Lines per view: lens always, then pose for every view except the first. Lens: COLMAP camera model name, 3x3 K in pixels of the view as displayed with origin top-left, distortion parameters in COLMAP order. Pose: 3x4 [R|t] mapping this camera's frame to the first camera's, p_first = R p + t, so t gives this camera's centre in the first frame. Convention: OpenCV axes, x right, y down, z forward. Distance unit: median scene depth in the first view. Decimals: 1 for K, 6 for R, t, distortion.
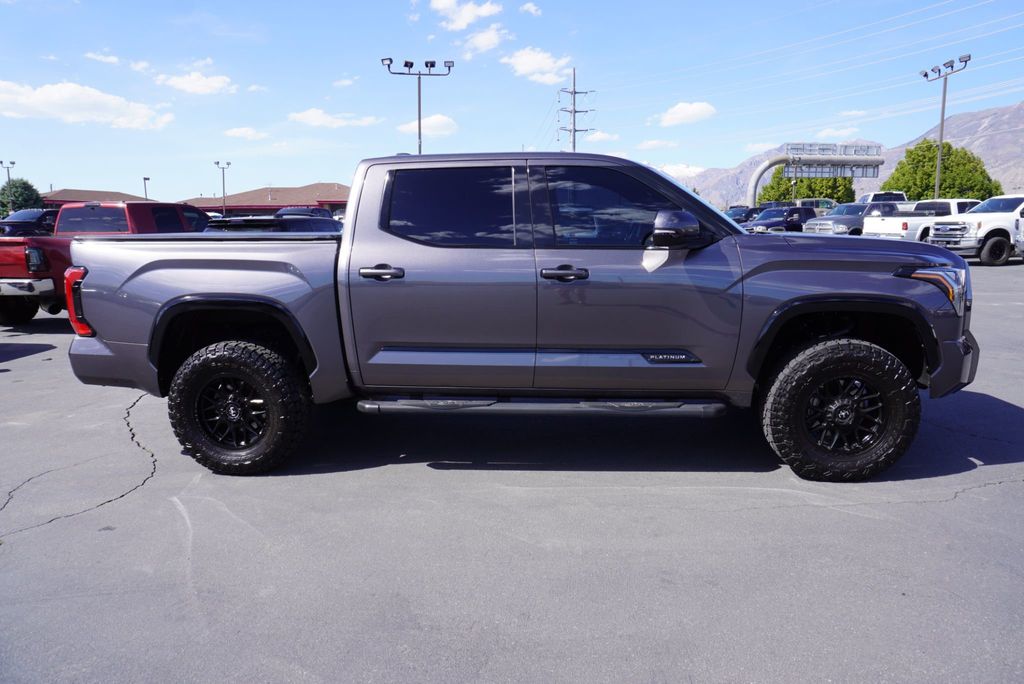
lens RADIAL K [[672.5, 0, 523.0], [0, 672.5, 342.4], [0, 0, 1]] dist [0.005785, 0.001987]
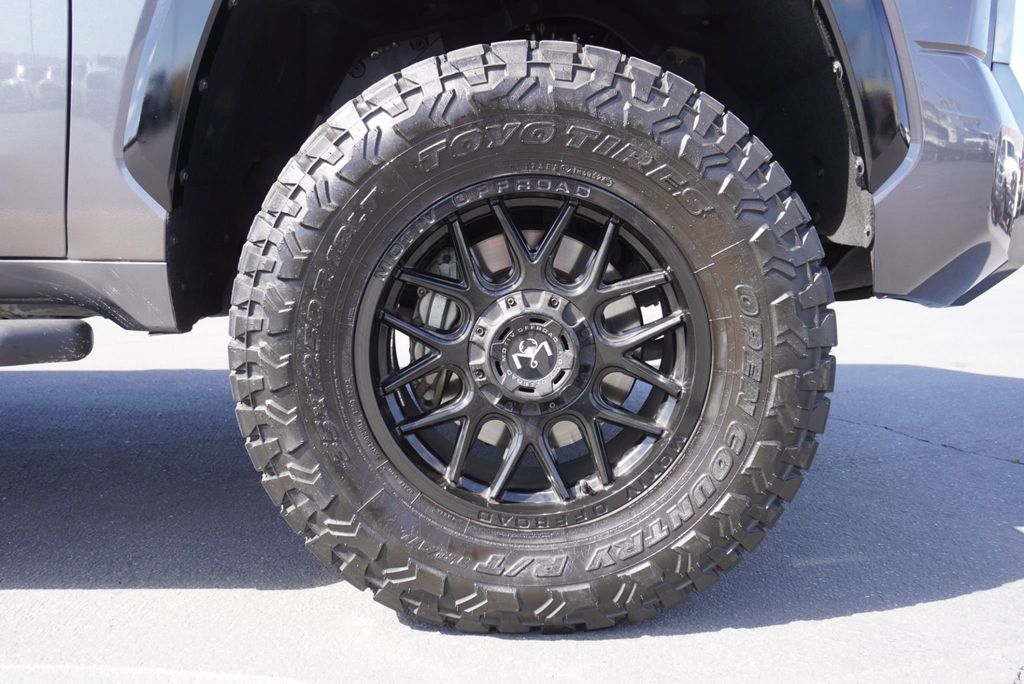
lens RADIAL K [[841.8, 0, 512.0], [0, 841.8, 342.0], [0, 0, 1]] dist [-0.002172, -0.000498]
pose [[0.996870, 0.005480, 0.078871, 0.061541], [-0.001597, 0.998787, -0.049204, 0.016171], [-0.079045, 0.048924, 0.995670, 0.096849]]
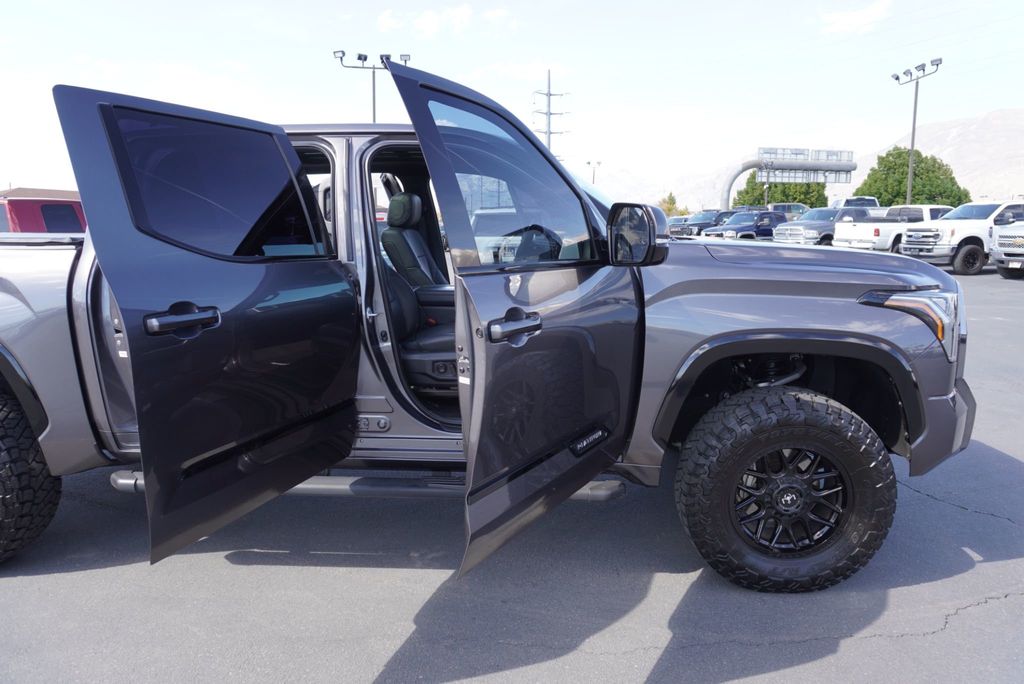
lens RADIAL K [[682.9, 0, 512.2], [0, 682.9, 347.1], [0, 0, 1]] dist [-0.013097, 0.001308]
pose [[0.999705, 0.004181, 0.023923, 0.023581], [-0.004194, 0.999991, 0.000491, -0.007047], [-0.023920, -0.000591, 0.999714, 0.041373]]
